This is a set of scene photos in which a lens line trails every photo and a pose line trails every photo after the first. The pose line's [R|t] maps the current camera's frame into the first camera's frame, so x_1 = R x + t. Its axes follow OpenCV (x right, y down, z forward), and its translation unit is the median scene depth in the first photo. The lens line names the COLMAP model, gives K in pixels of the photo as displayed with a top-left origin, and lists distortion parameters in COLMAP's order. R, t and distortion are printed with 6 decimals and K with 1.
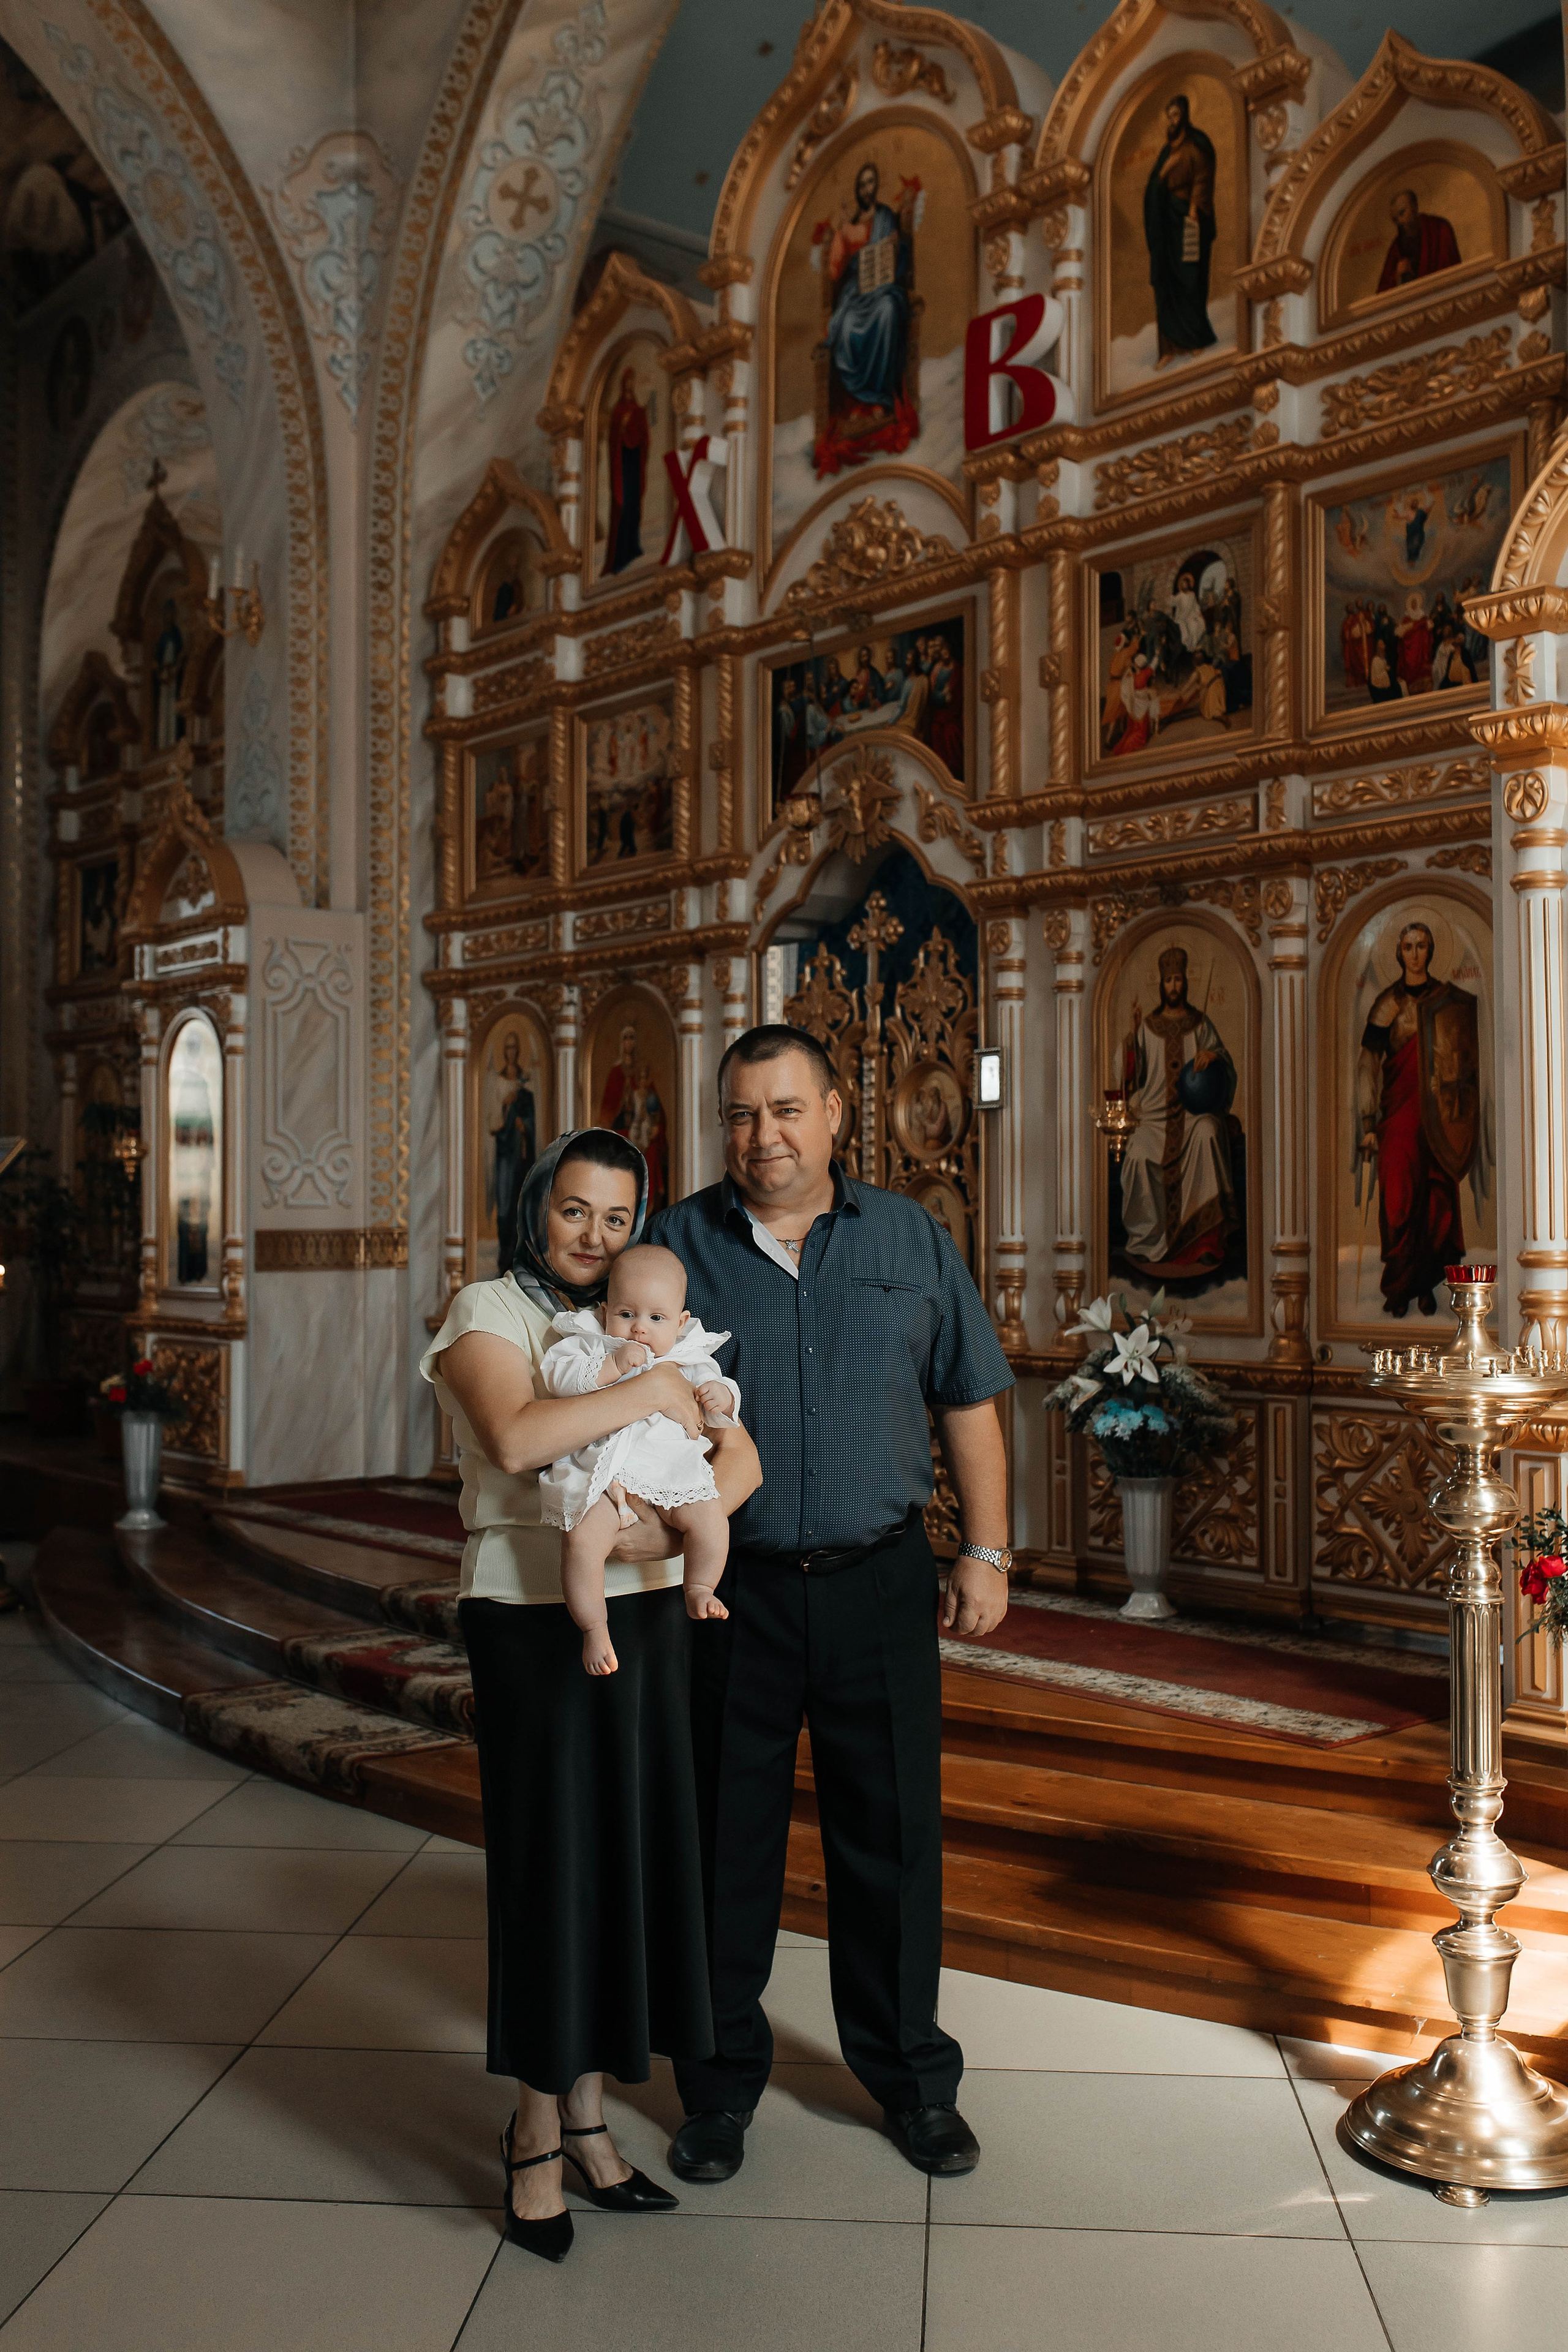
lens RADIAL K [[2220.5, 0, 792.2], [0, 2220.5, 1175.4], [0, 0, 1]] dist [0.002494, 0.000182]
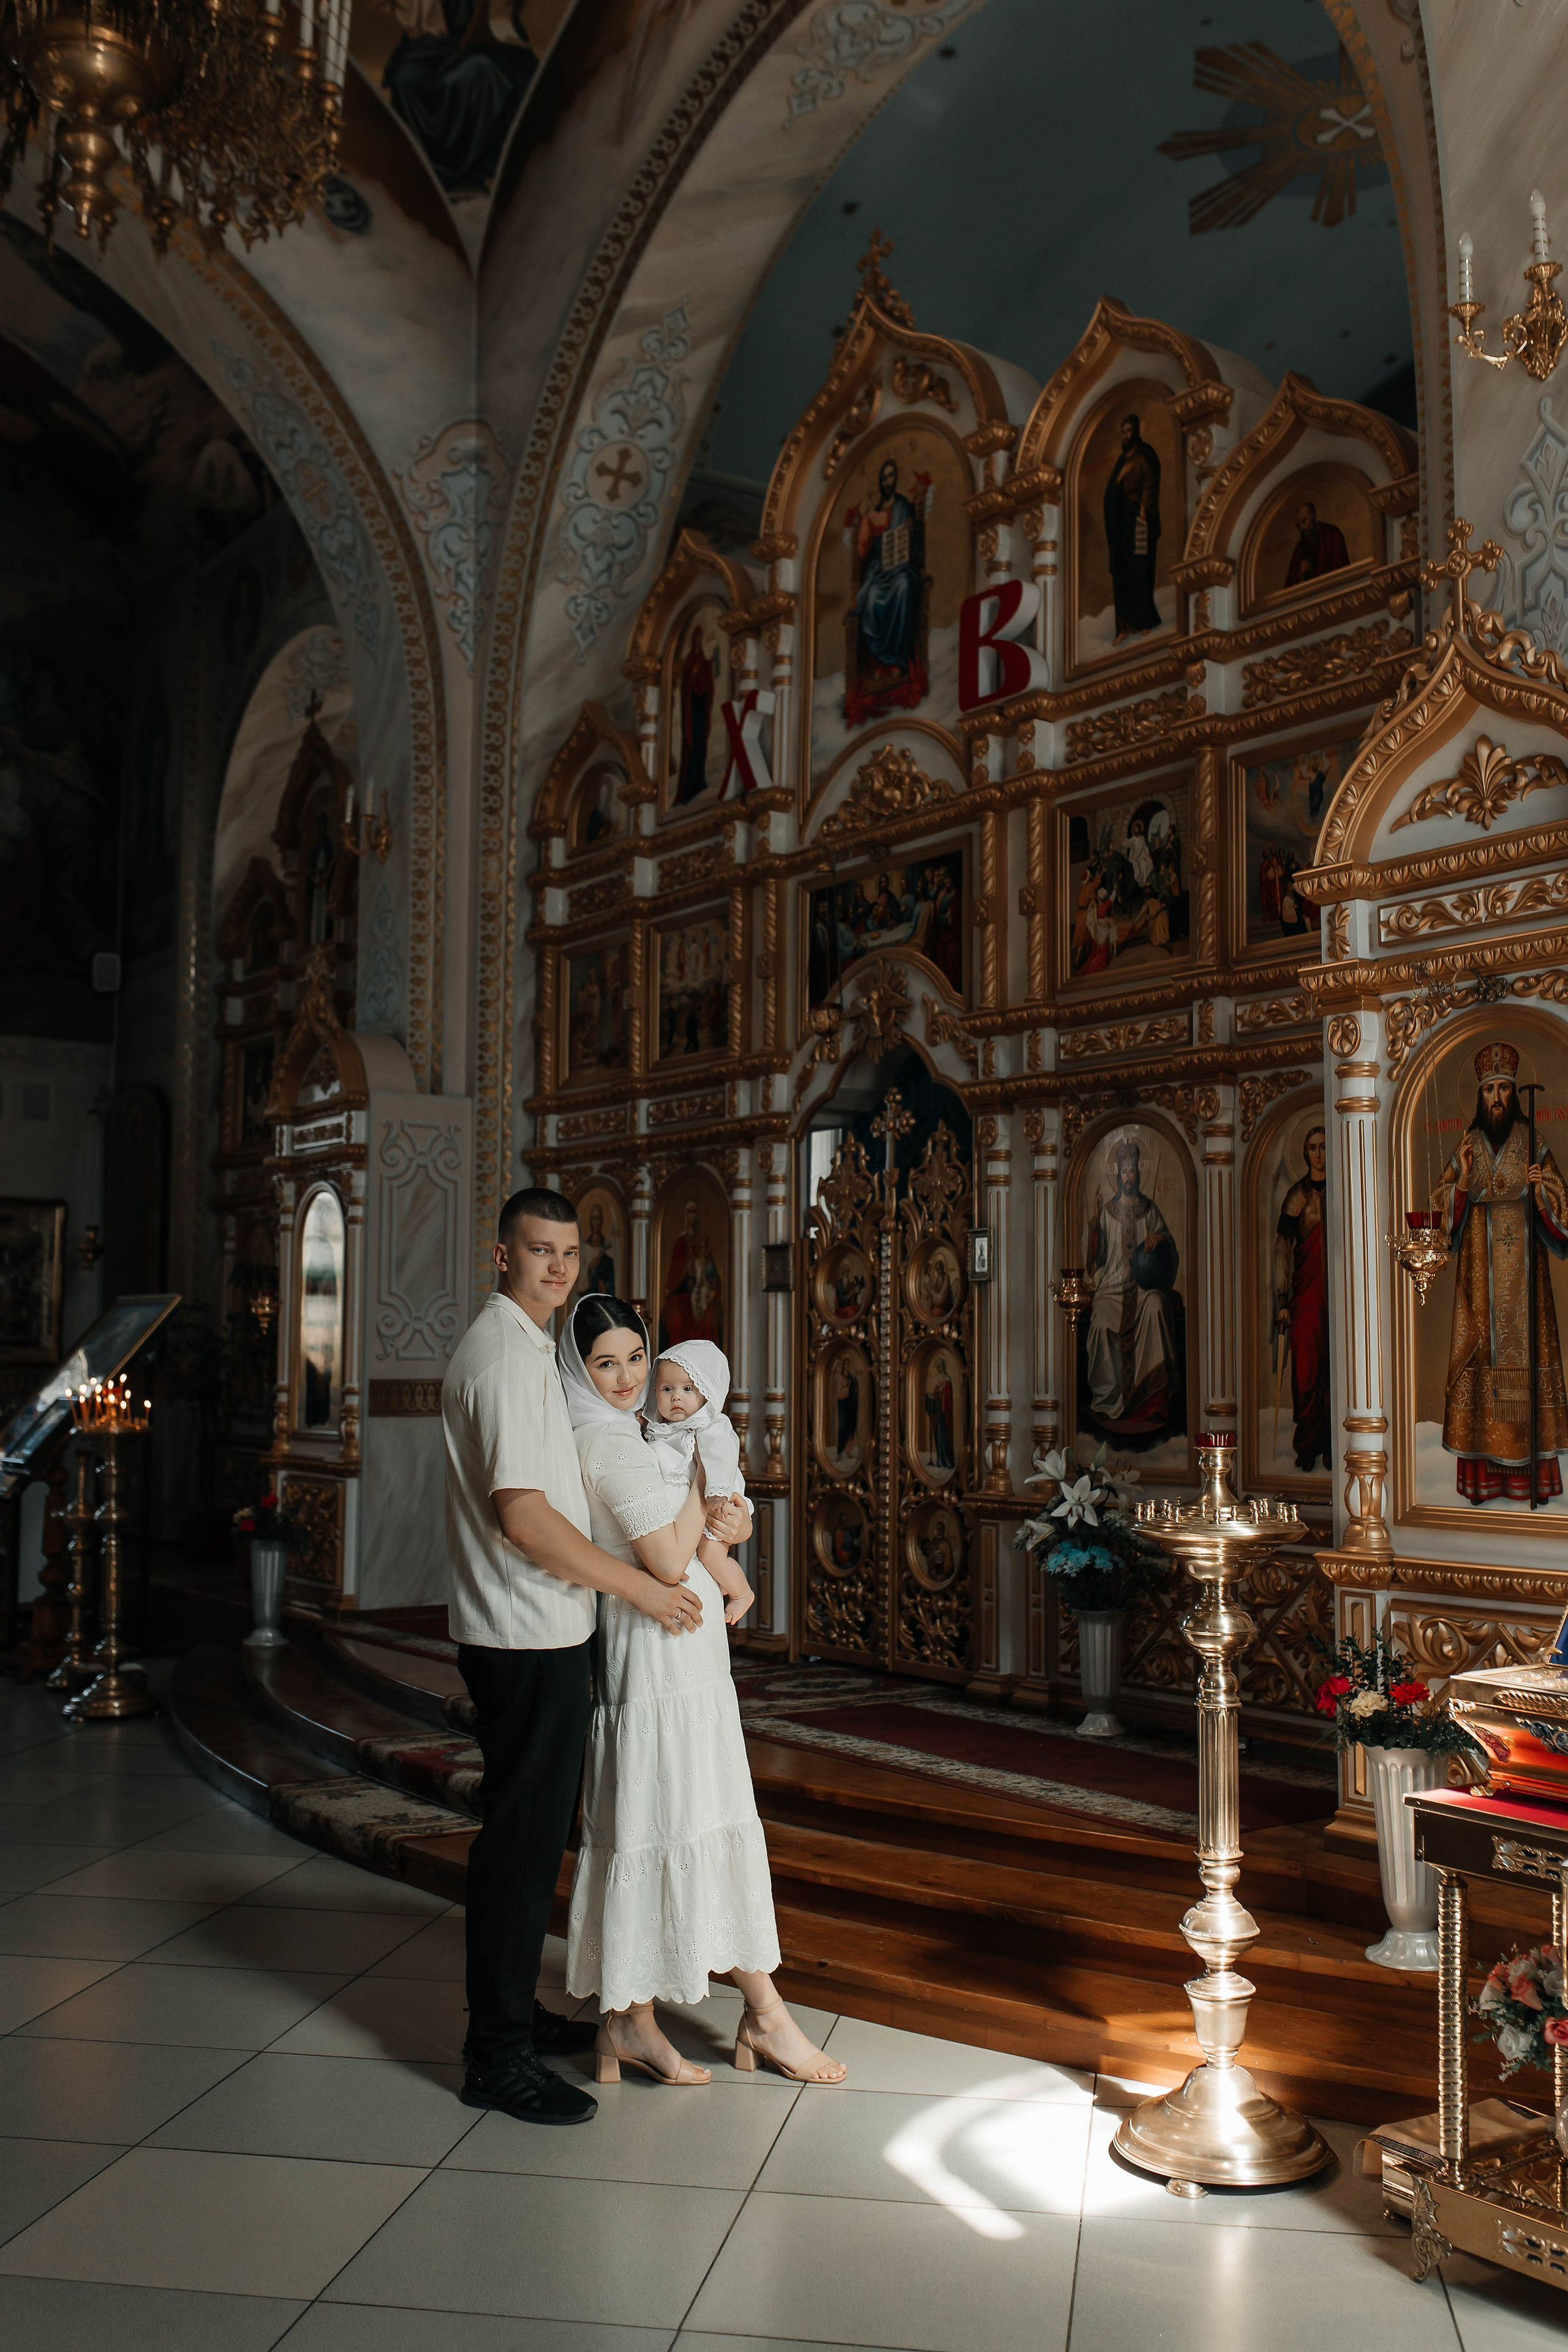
lens RADIAL K [[2220.5, 0, 792.2], [0, 2220.5, 1175.4], [0, 0, 1]] dist [0.002494, 0.000182]
pose [[0.996020, 0.000224, -0.089126, 0.086777], [-0.005808, 0.998034, -0.062398, -0.011738], [0.088937, 0.062668, 0.994064, -0.129145]]
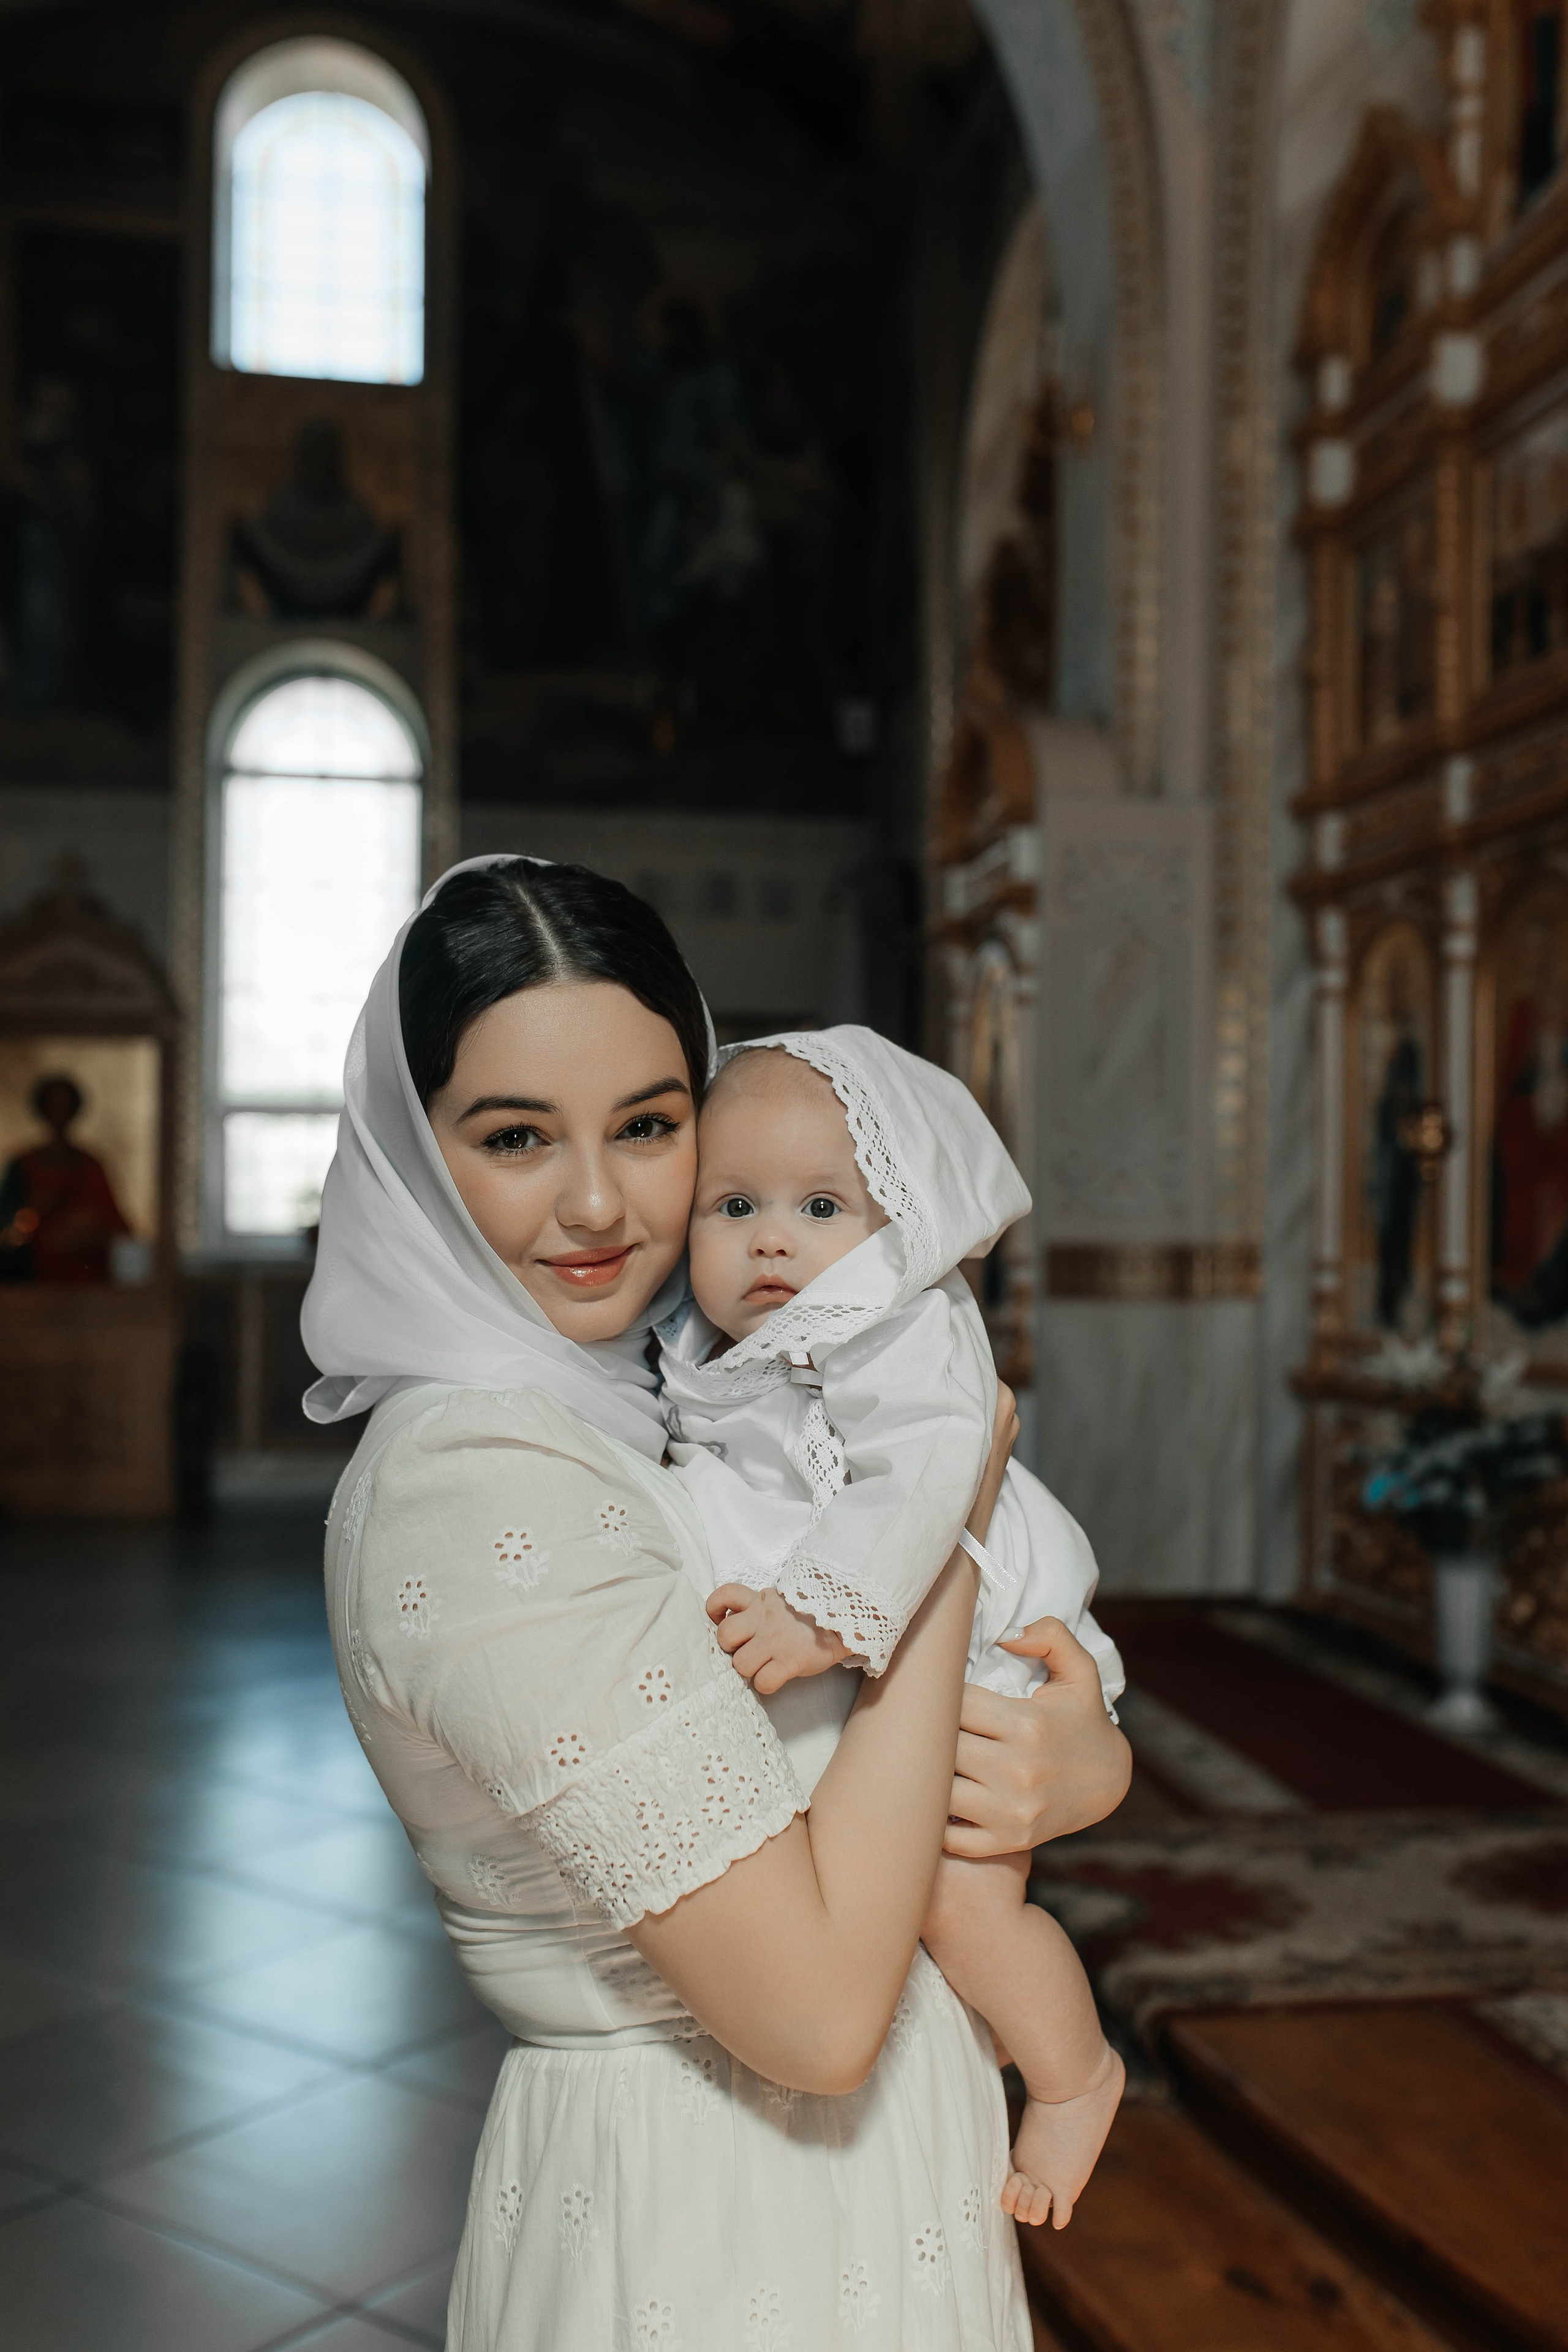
lens RADIAL K [[2246.3, 0, 788.4], [0, 2246.3, 1178.5], [0, 0, 1]] dist [0.007318, -0.005468]
pose [[0.853599, 0.001507, -0.520928, 0.085770], [-0.000744, 0.999998, 0.001674, 0.002552], [0.520930, -0.001042, 0.853599, 0.390700]]
